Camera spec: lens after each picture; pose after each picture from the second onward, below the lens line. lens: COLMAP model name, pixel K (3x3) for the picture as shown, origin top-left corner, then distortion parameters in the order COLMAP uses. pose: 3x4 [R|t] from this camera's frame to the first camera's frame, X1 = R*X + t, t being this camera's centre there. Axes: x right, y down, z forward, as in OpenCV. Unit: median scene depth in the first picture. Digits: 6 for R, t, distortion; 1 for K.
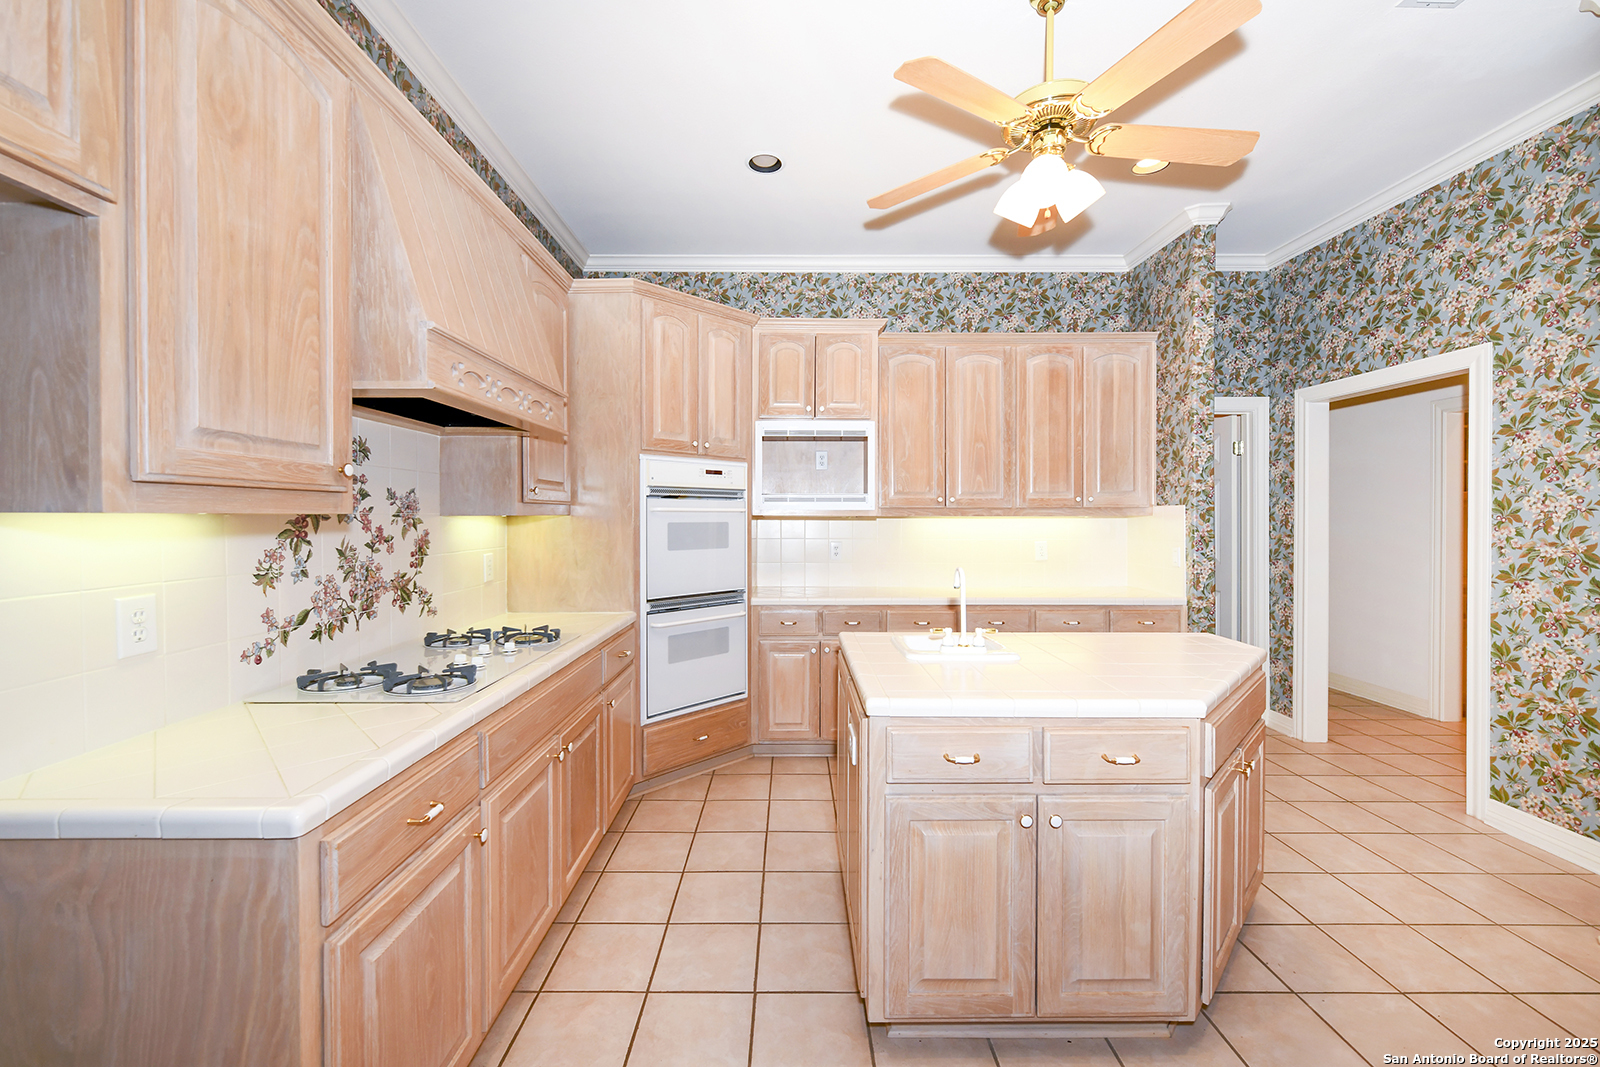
lens RADIAL K [[643.9, 0, 793.4], [0, 643.9, 524.2], [0, 0, 1]] dist [0.001819, -0.000115]
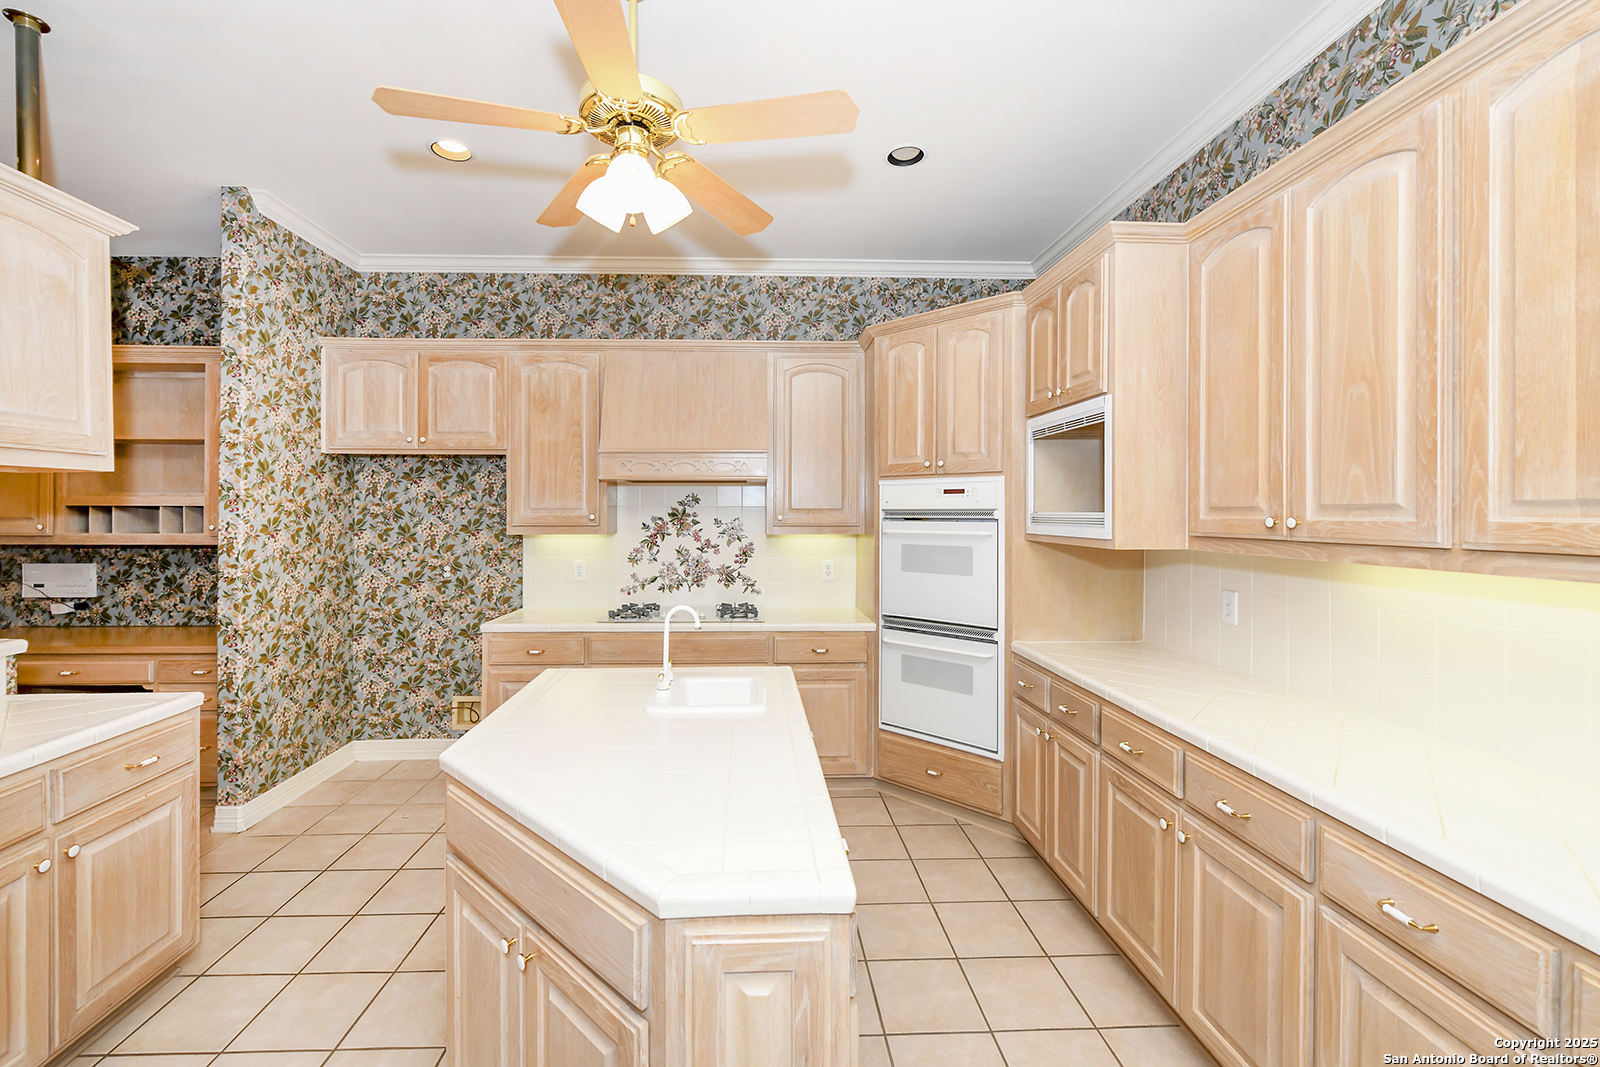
lens RADIAL K [[643.9, 0, 751.0], [0, 643.9, 515.5], [0, 0, 1]] dist [0.001819, -0.000115]
pose [[0.022645, 0.002719, -0.999740, 1.215184], [-0.011512, 0.999931, 0.002459, -0.070146], [0.999677, 0.011454, 0.022674, 1.069856]]
